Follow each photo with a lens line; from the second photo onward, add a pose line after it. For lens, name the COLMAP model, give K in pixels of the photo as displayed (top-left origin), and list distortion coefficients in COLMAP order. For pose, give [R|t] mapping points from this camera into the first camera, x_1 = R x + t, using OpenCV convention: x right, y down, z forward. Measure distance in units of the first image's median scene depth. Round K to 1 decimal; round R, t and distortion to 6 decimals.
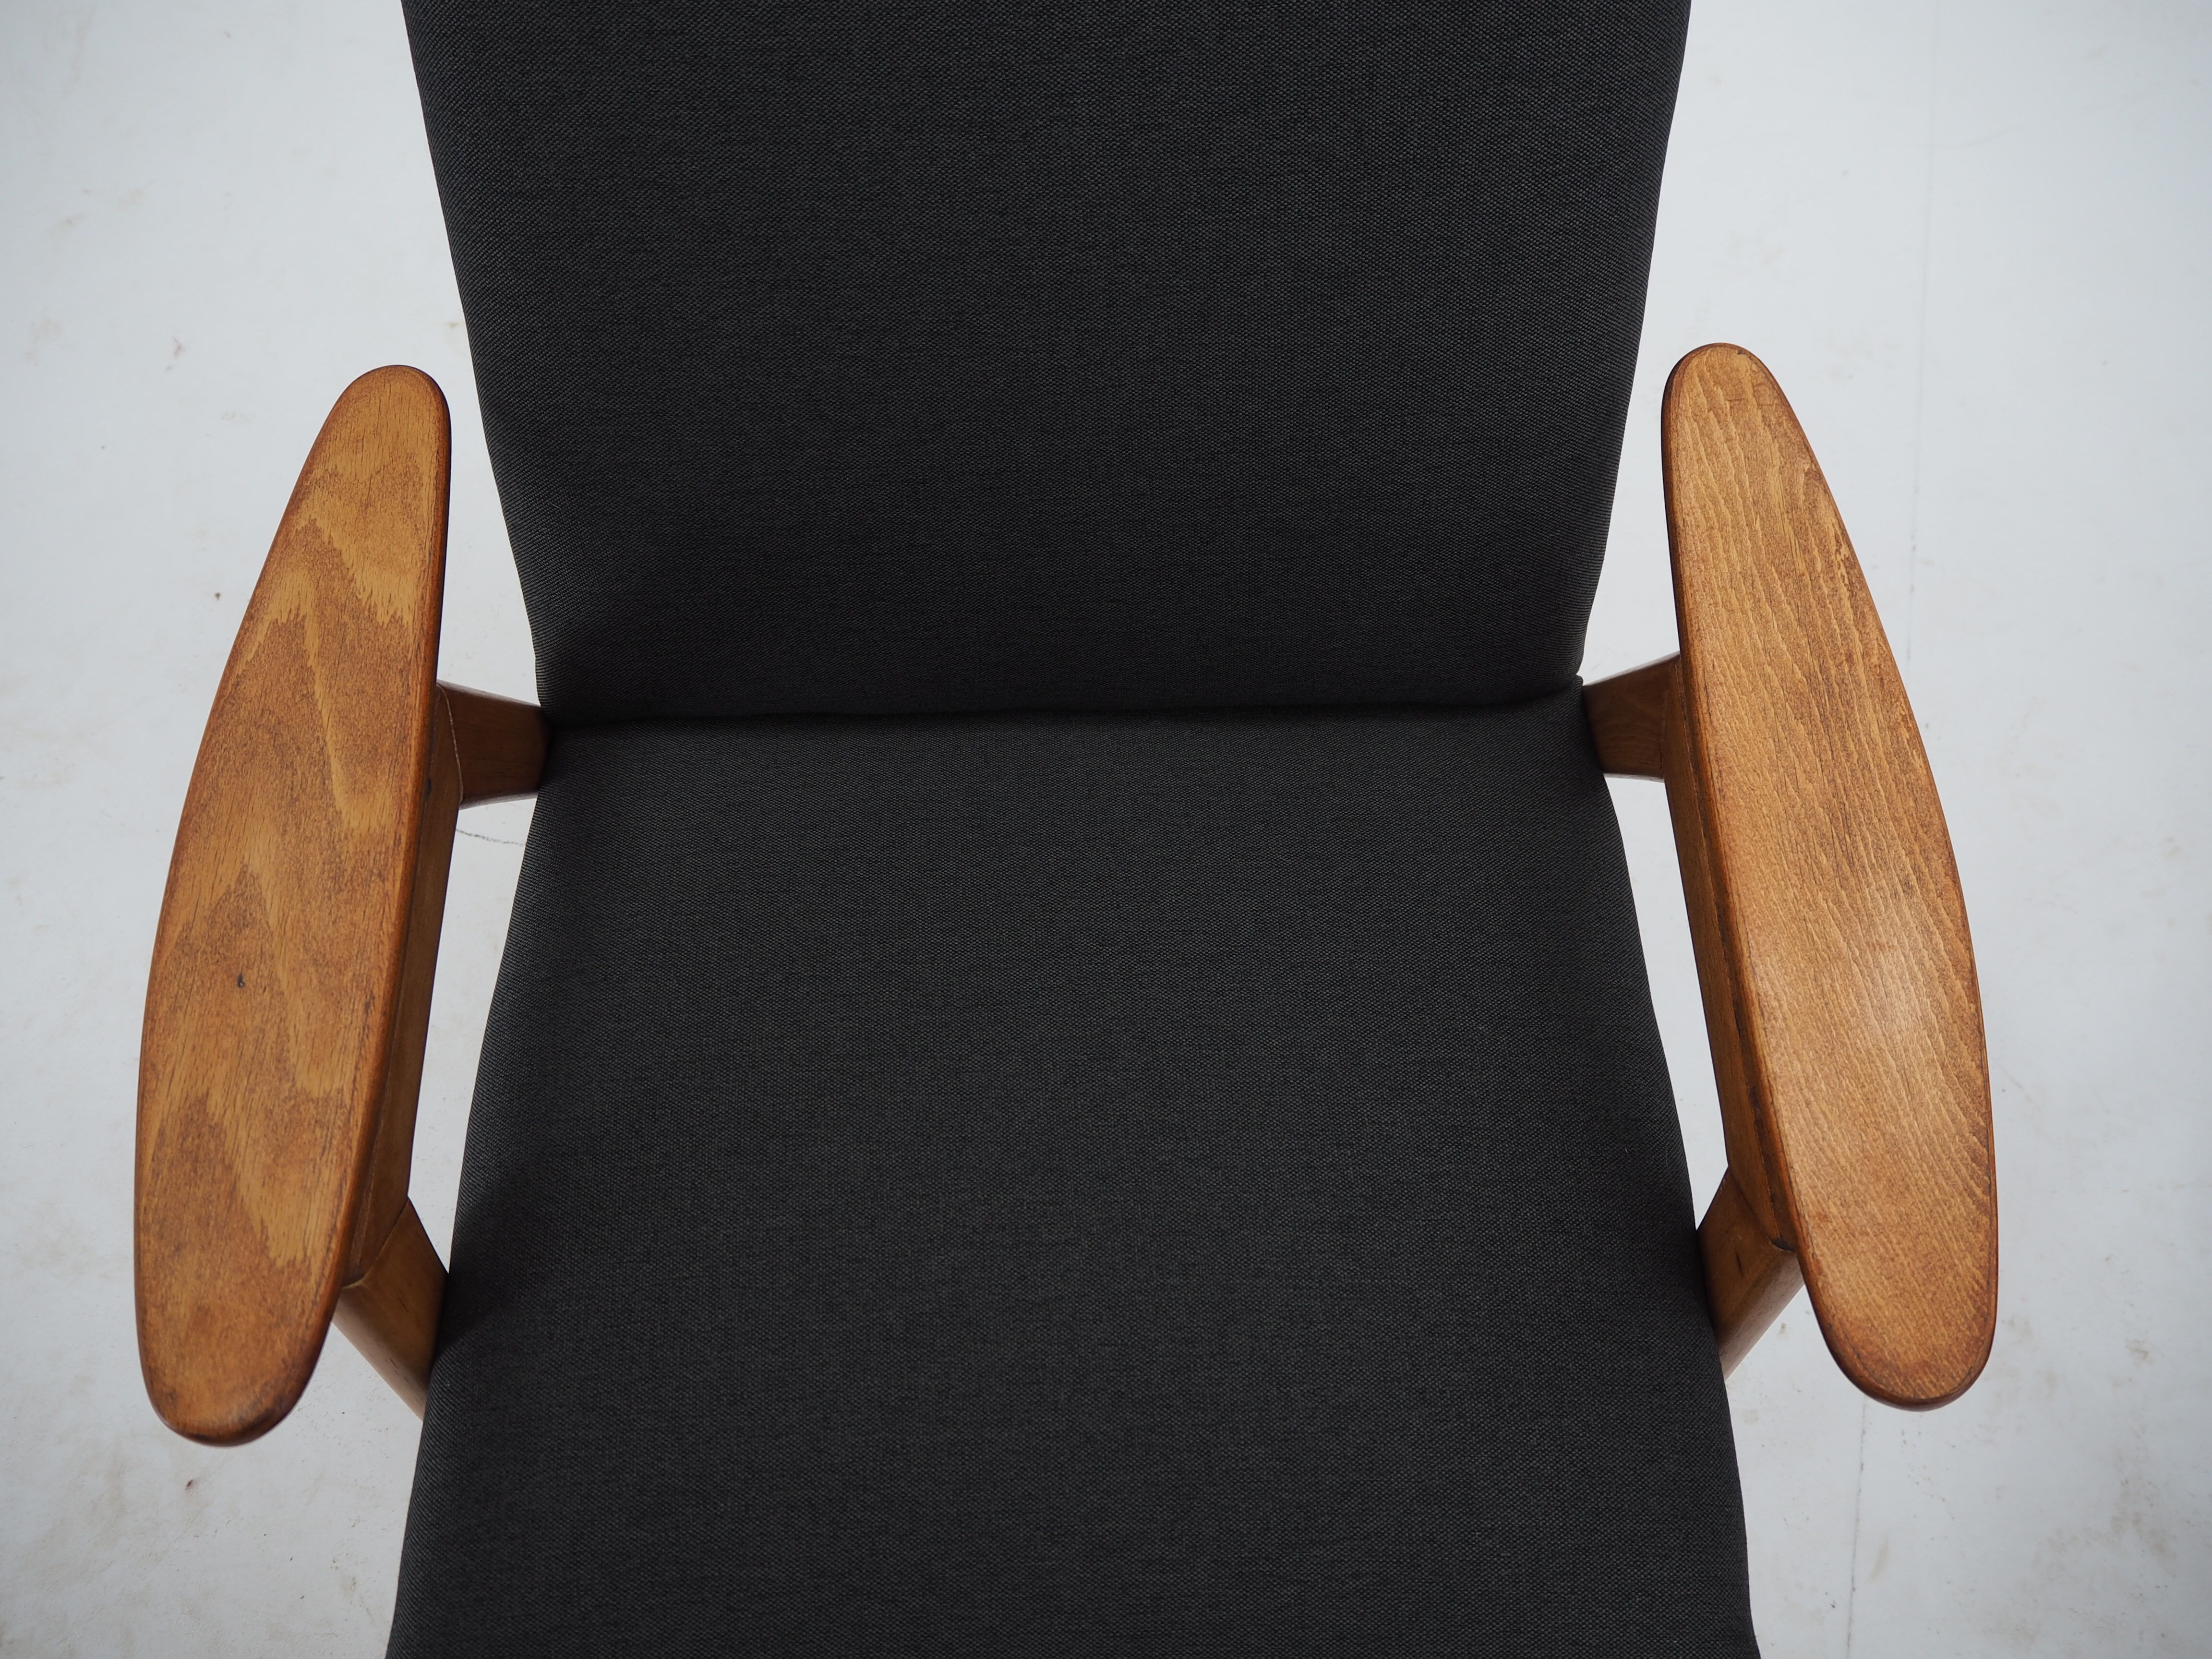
lens RADIAL K [[1860.2, 0, 1106.6], [0, 1860.2, 816.0], [0, 0, 1]] dist [-0.046433, 0.021491]
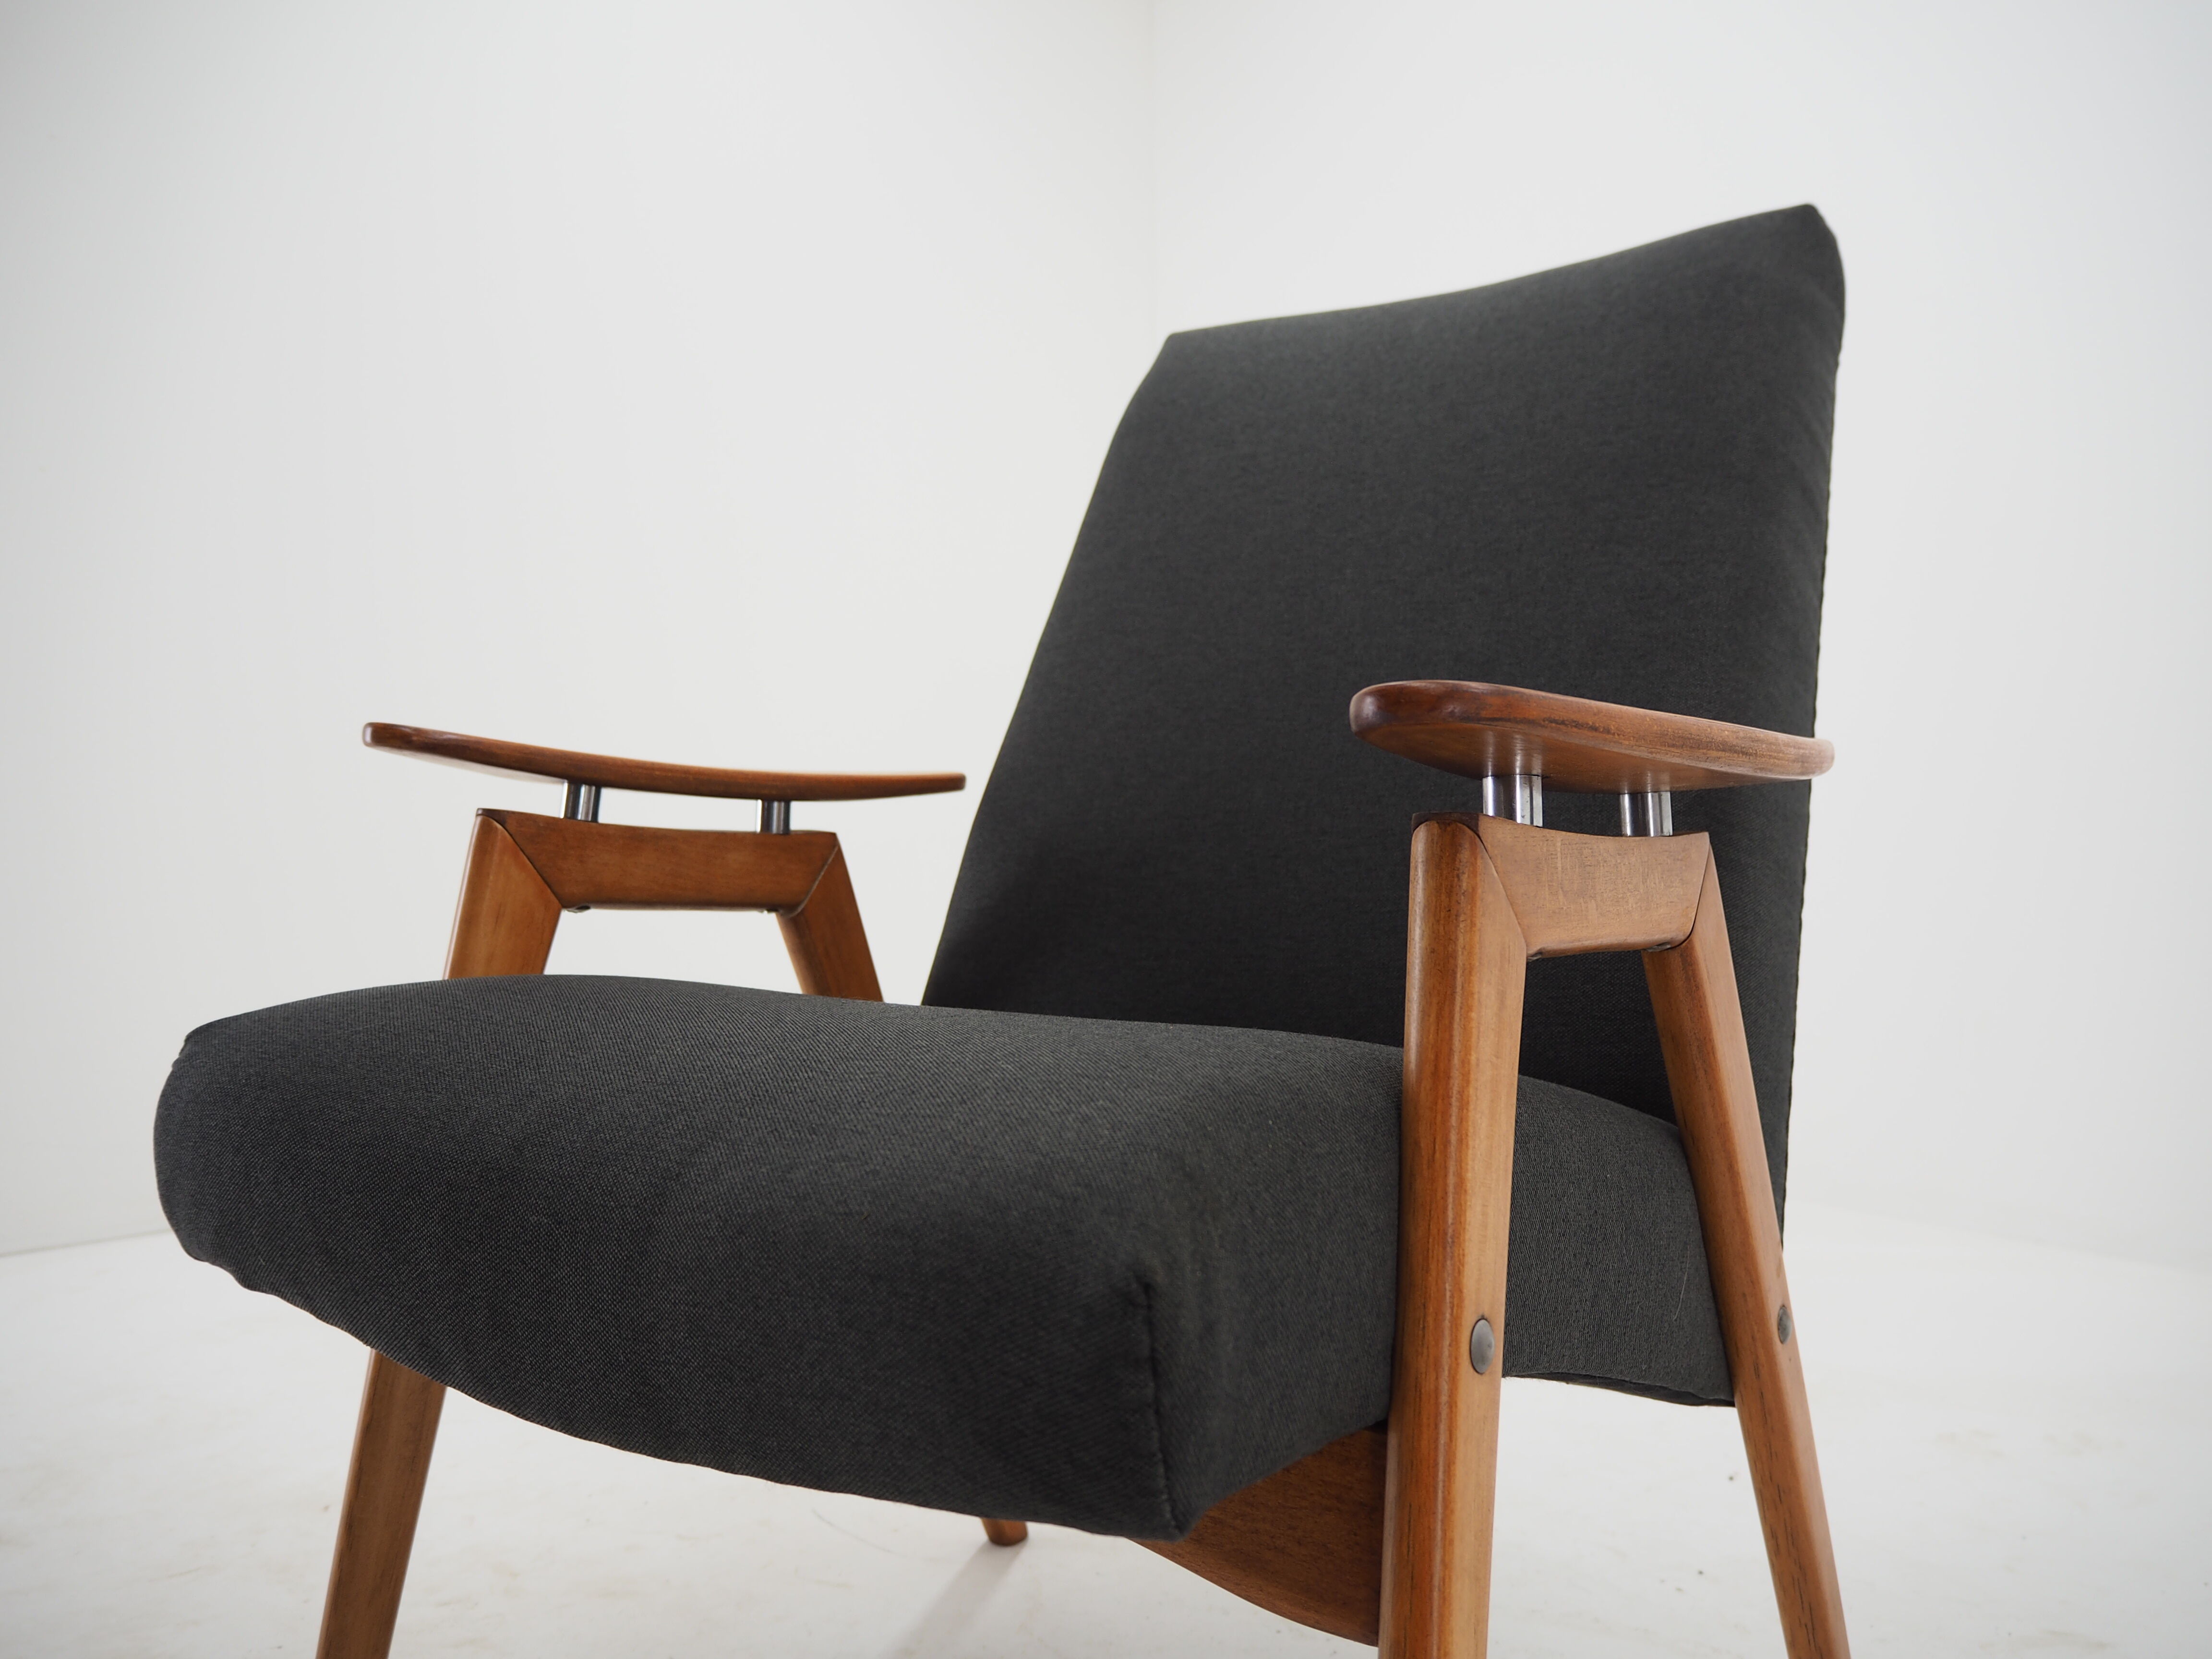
lens RADIAL K [[1860.2, 0, 1106.6], [0, 1860.2, 816.0], [0, 0, 1]] dist [-0.046433, 0.021491]
pose [[0.784681, -0.016158, -0.619690, 0.630032], [-0.568884, 0.378365, -0.730213, 0.766108], [0.246268, 0.925516, 0.287703, 0.523252]]
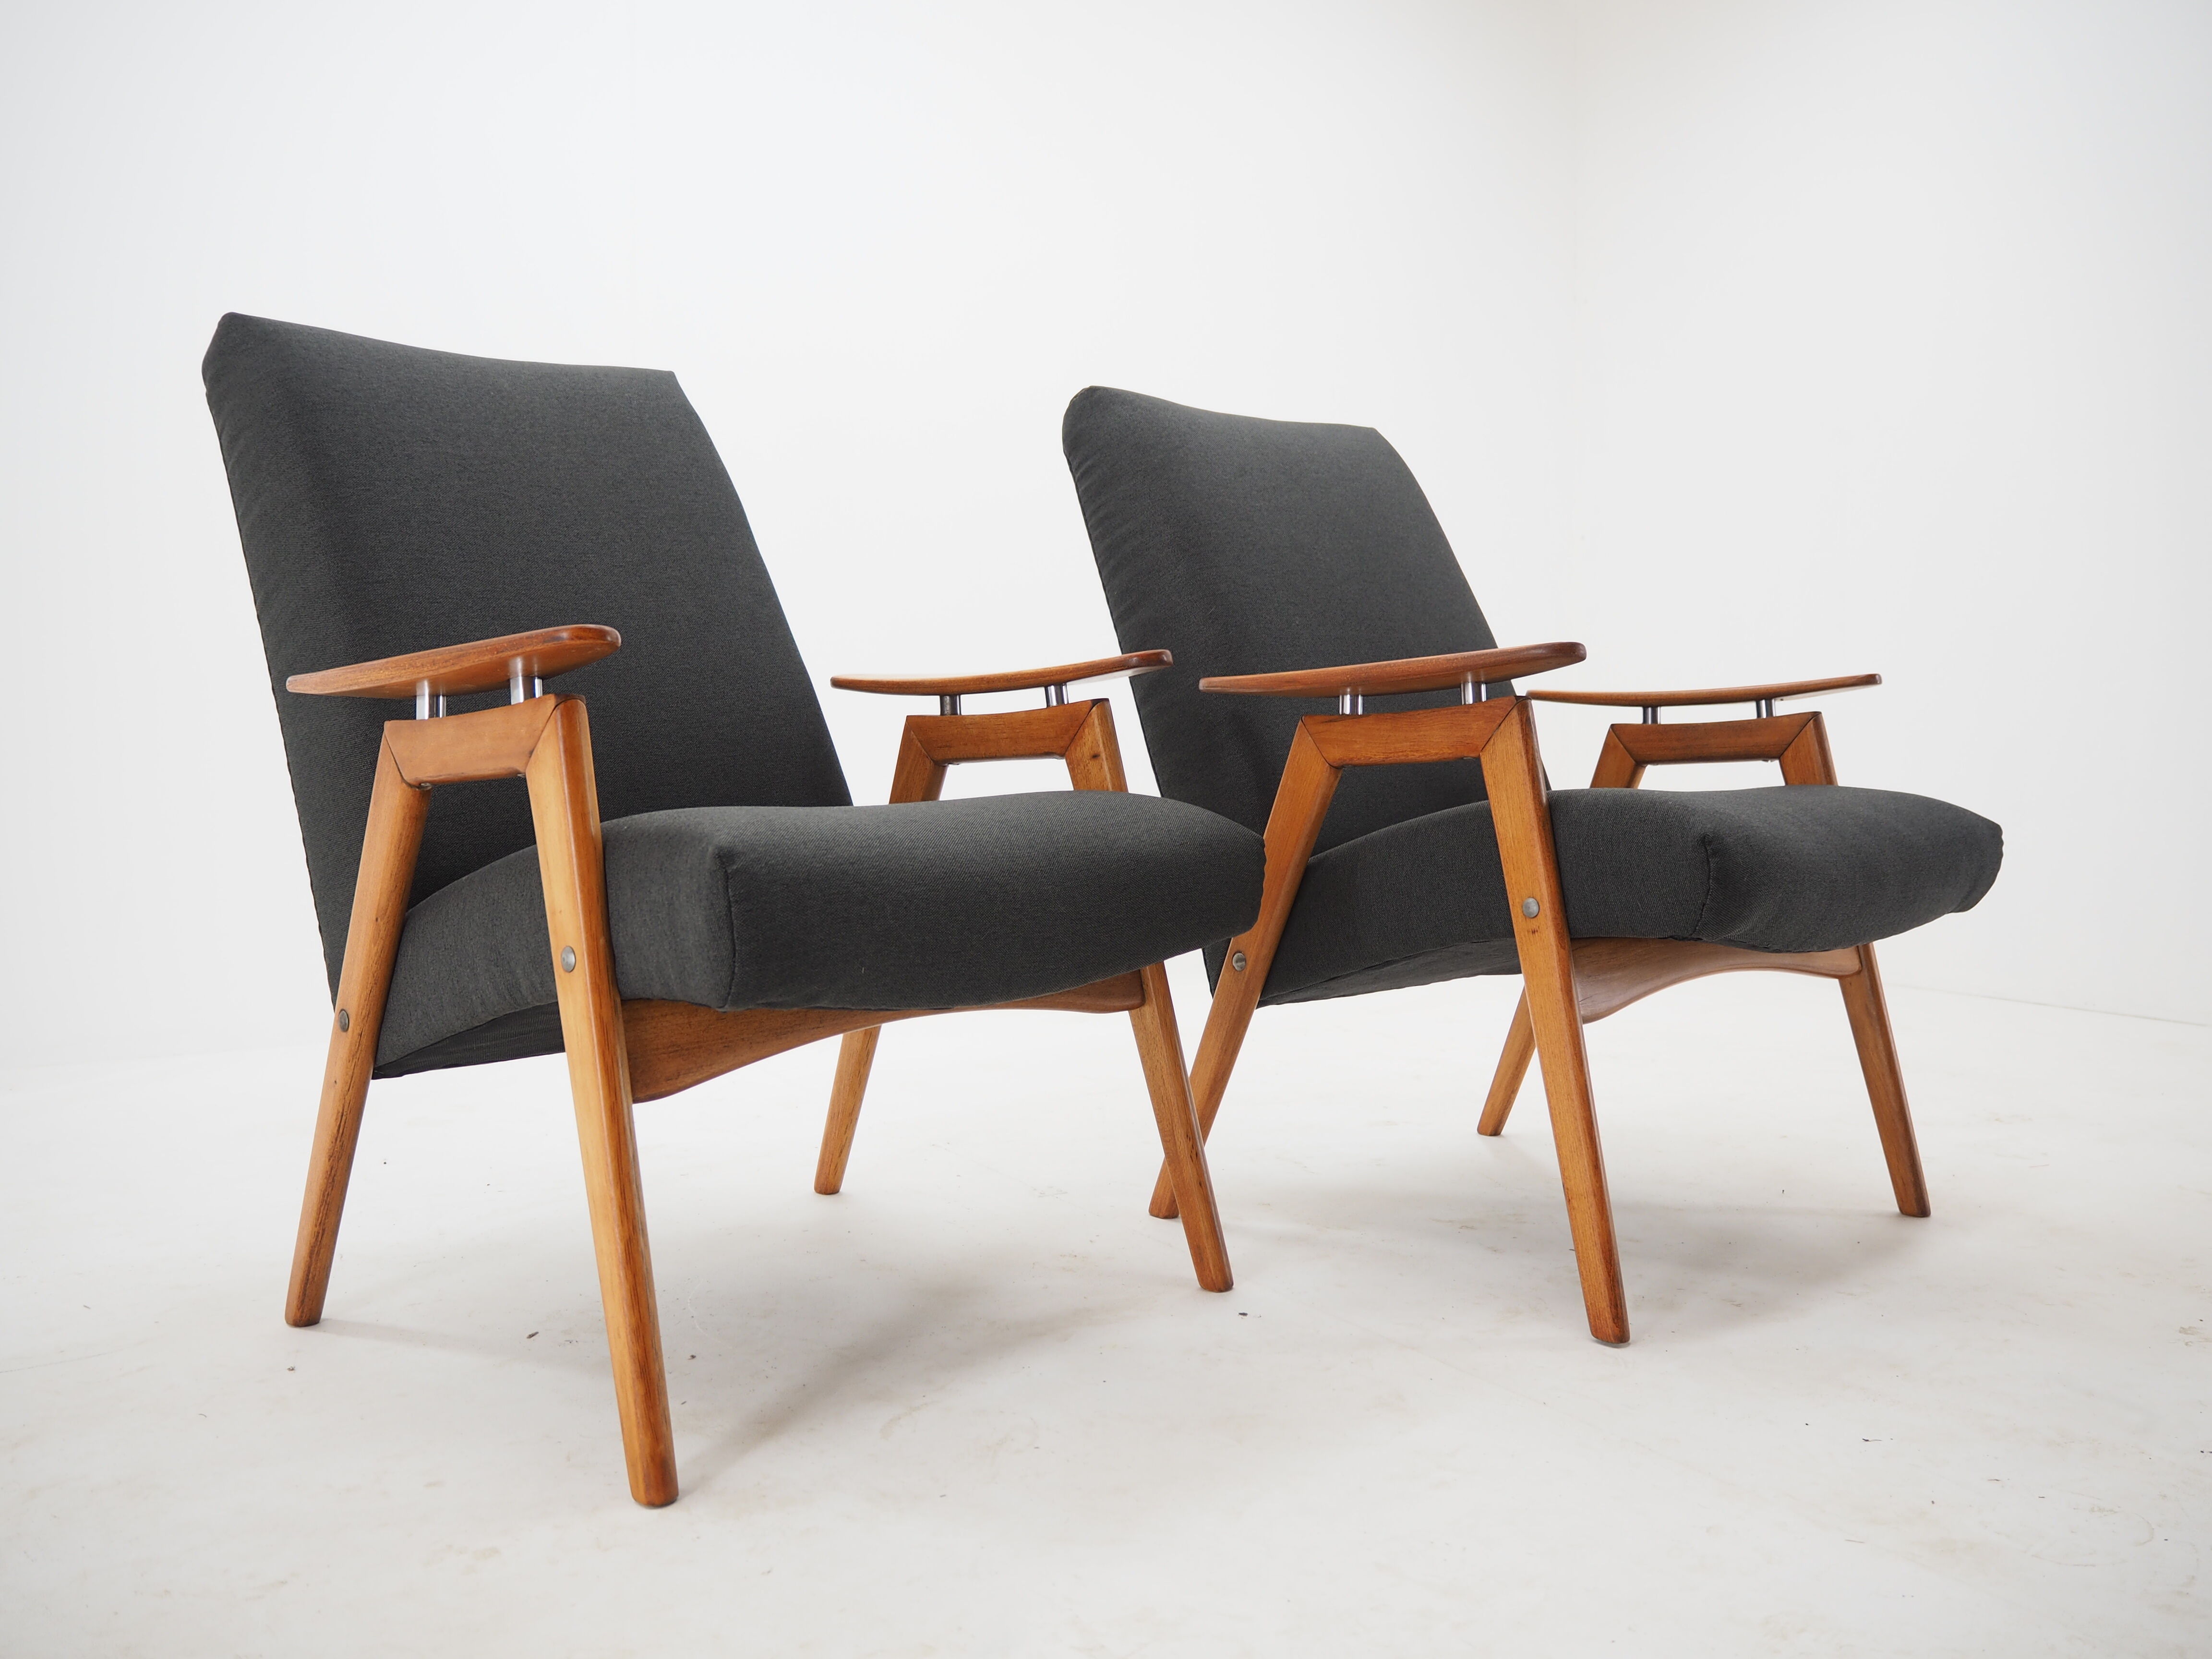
lens RADIAL K [[1860.2, 0, 1106.6], [0, 1860.2, 816.0], [0, 0, 1]] dist [-0.046433, 0.021491]
pose [[0.682738, -0.061164, 0.728099, -1.069000], [0.687738, 0.390315, -0.612103, 1.363980], [-0.246749, 0.918647, 0.308548, 0.289301]]
